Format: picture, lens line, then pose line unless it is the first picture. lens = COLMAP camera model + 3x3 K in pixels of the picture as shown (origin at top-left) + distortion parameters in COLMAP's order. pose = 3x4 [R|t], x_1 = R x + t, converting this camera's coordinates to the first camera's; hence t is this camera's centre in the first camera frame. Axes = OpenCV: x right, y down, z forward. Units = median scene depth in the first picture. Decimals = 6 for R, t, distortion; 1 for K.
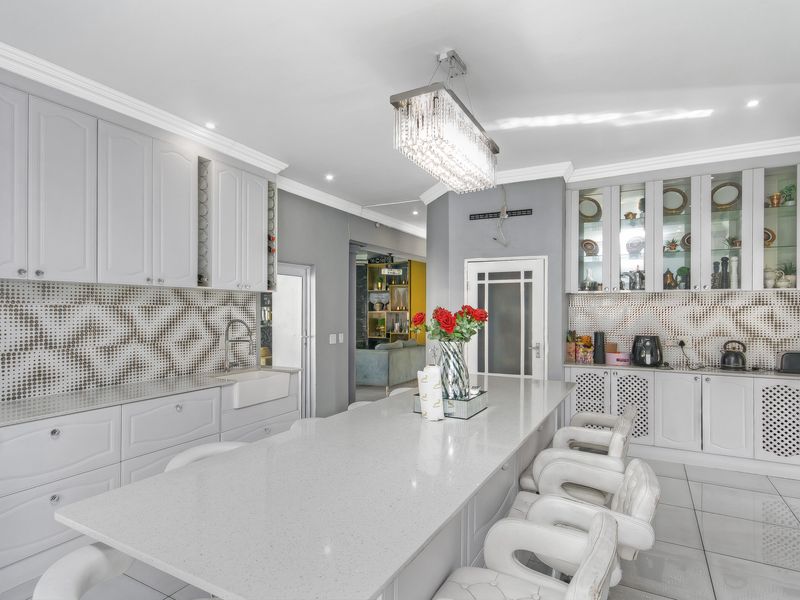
lens RADIAL K [[424.1, 0, 402.7], [0, 424.1, 305.2], [0, 0, 1]] dist [0.007722, -0.000849]
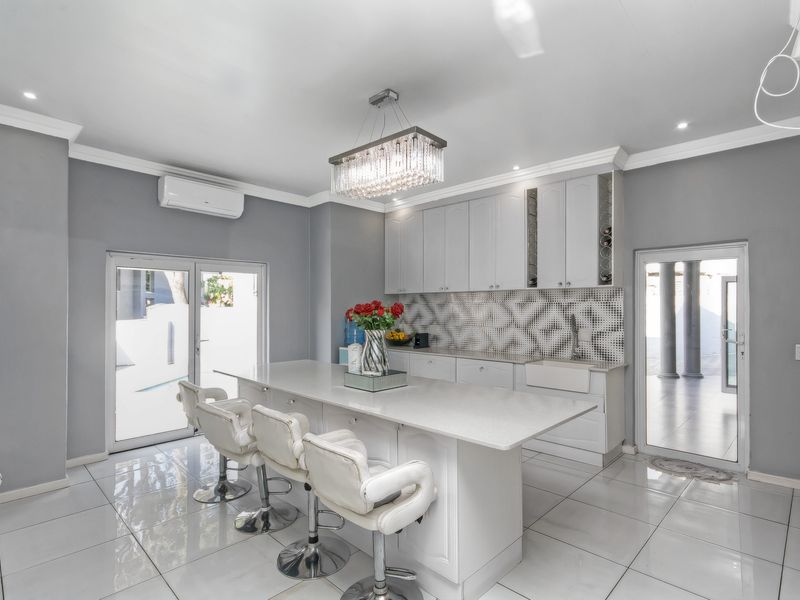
lens RADIAL K [[424.1, 0, 399.2], [0, 424.1, 296.9], [0, 0, 1]] dist [0.007722, -0.000849]
pose [[-0.265319, -0.010974, -0.964098, 0.893412], [0.023748, 0.999557, -0.017913, -0.002875], [0.963868, -0.027649, -0.264941, 0.956195]]
